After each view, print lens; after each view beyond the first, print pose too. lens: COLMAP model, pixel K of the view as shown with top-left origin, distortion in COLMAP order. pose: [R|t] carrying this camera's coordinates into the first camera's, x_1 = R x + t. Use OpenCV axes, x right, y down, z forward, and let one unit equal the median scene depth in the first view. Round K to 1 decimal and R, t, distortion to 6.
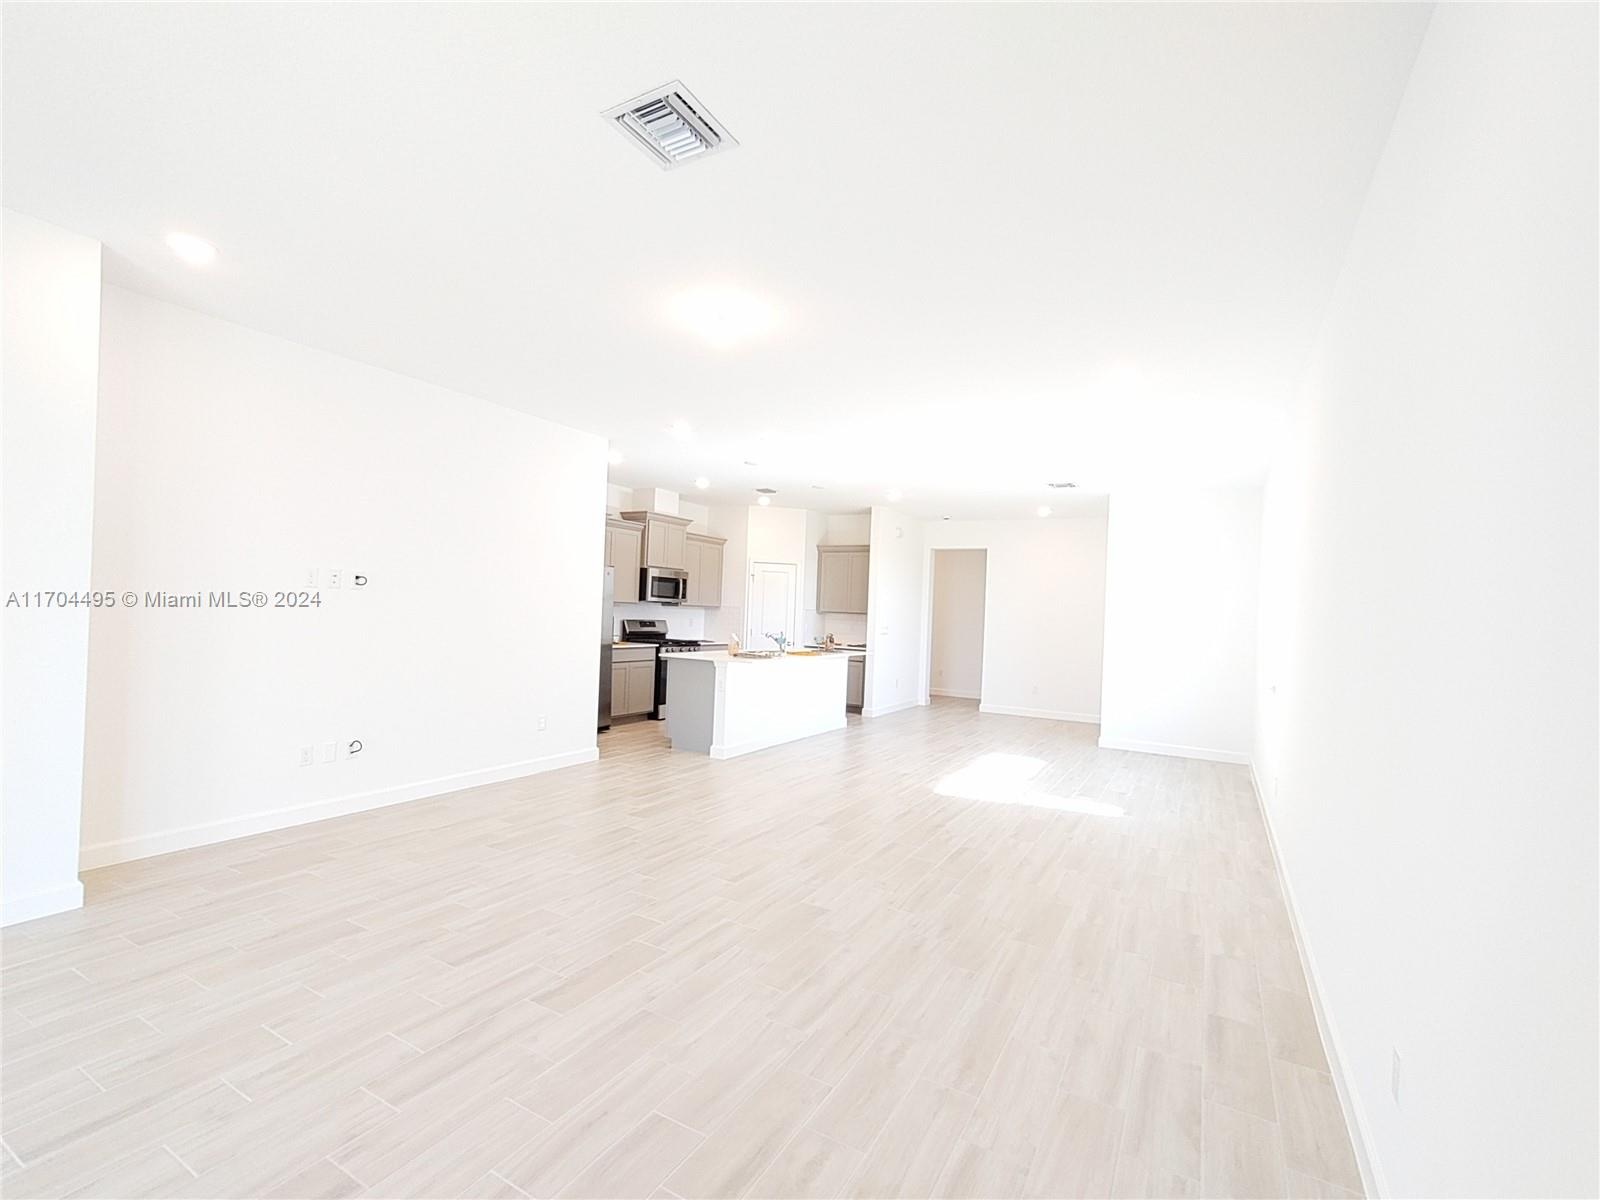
lens RADIAL K [[720.5, 0, 797.1], [0, 720.5, 615.3], [0, 0, 1]] dist [0.000808, -0.000263]
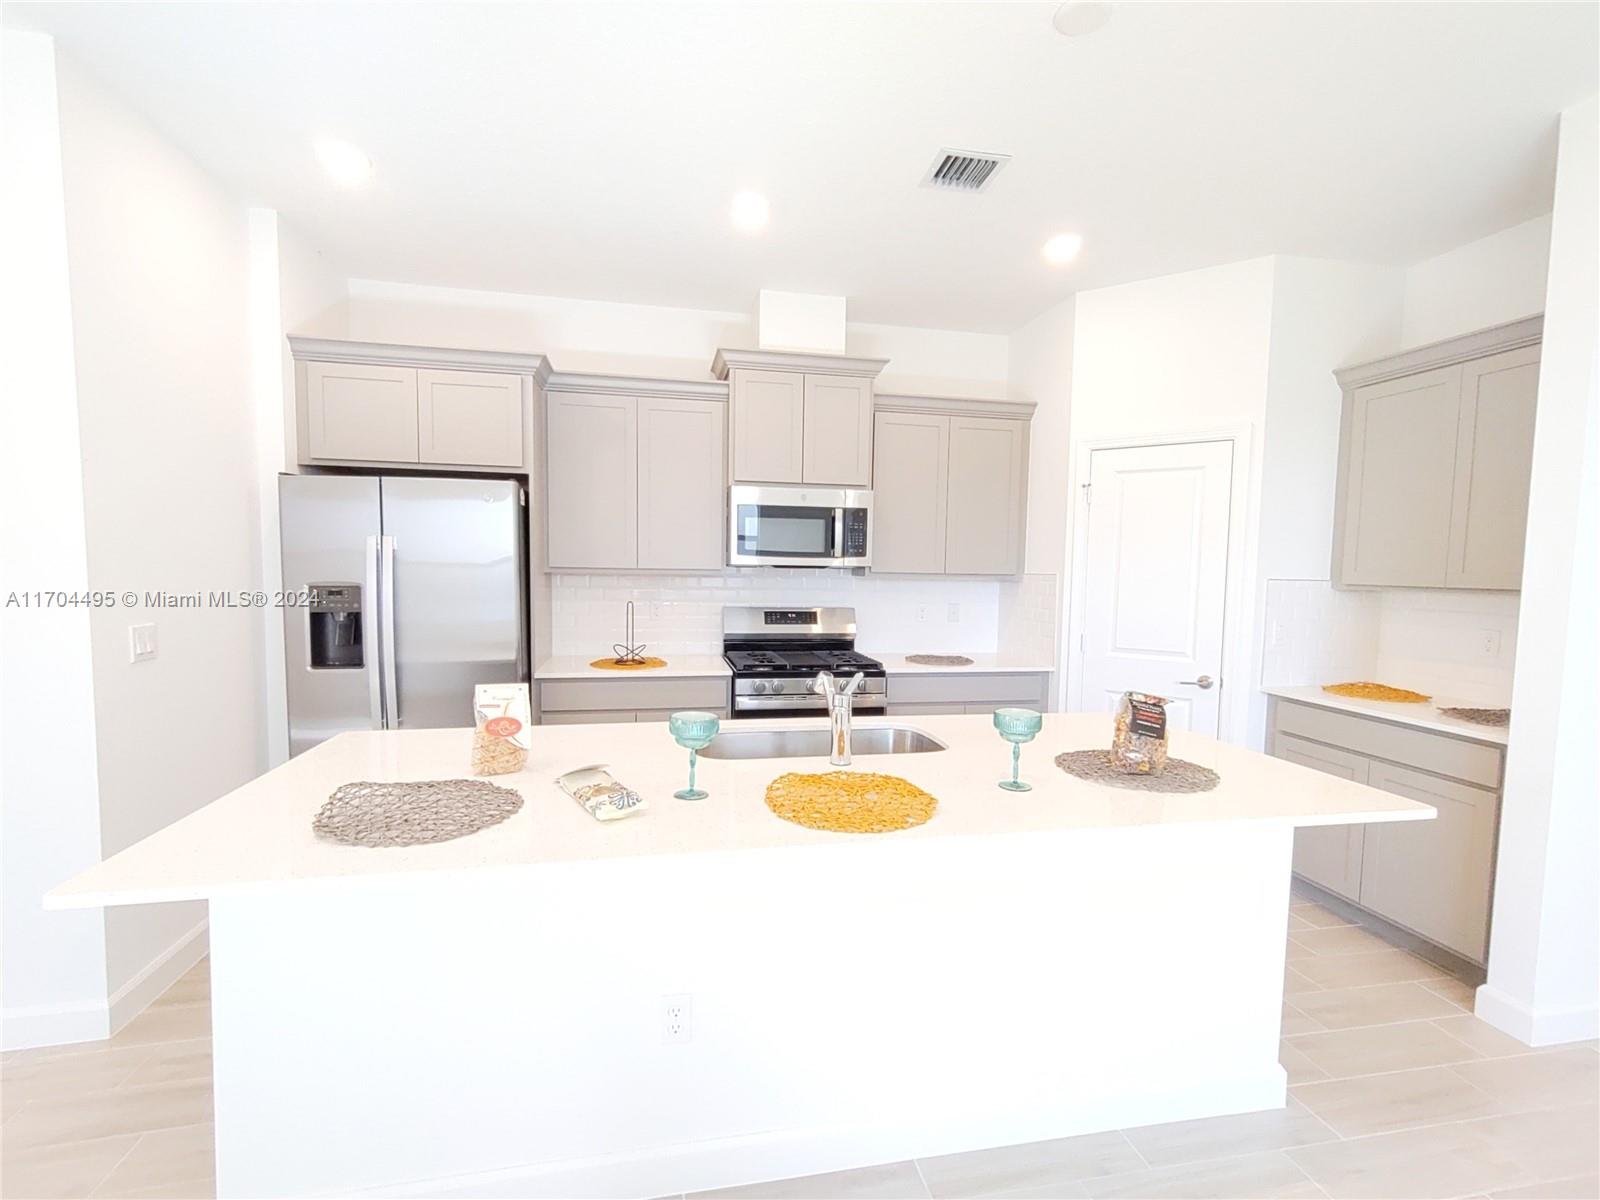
lens RADIAL K [[720.5, 0, 797.1], [0, 720.5, 615.3], [0, 0, 1]] dist [0.000808, -0.000263]
pose [[0.660100, 0.021594, -0.750867, 0.122998], [0.008207, 0.999320, 0.035954, -0.005060], [0.751133, -0.029896, 0.659474, 0.688159]]
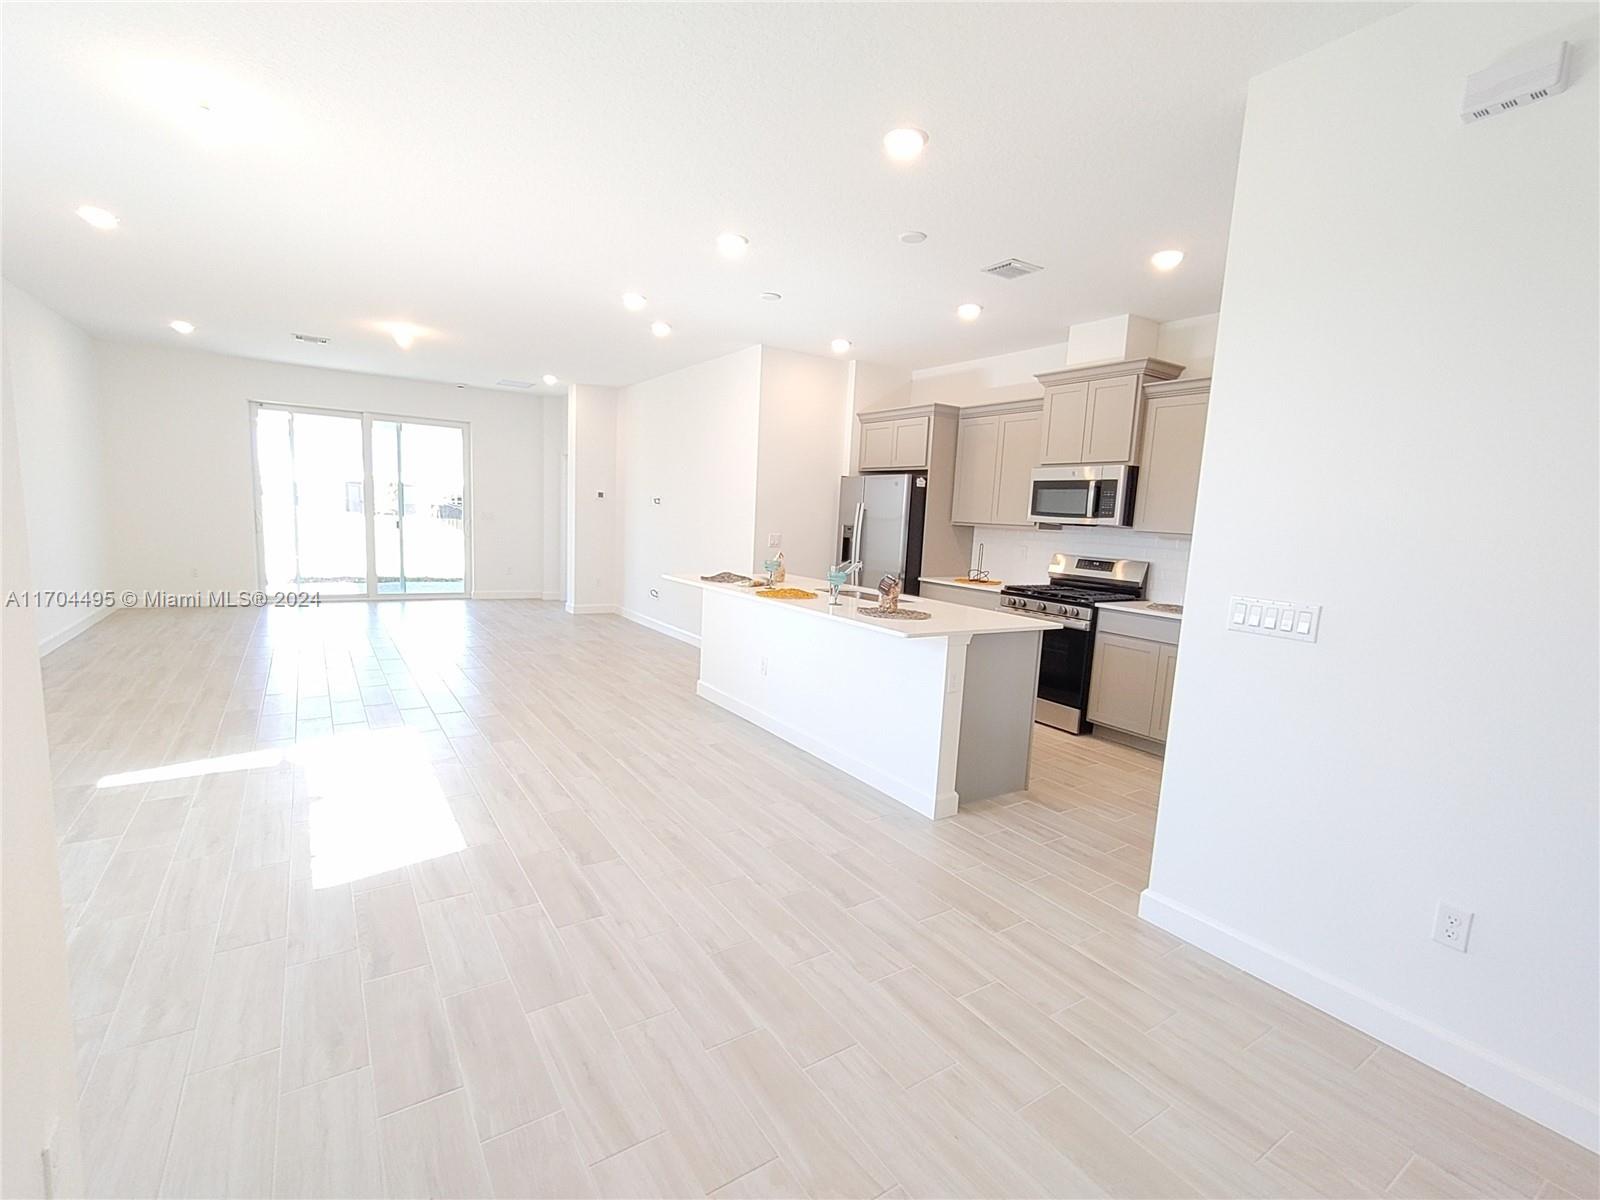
lens RADIAL K [[746.3, 0, 799.1], [0, 746.3, 623.4], [0, 0, 1]] dist [0.000019, -0.000060]
pose [[-0.444247, 0.067596, -0.893350, 0.421174], [-0.071725, 0.991265, 0.110673, 0.008828], [0.893028, 0.113242, -0.435519, 1.014927]]
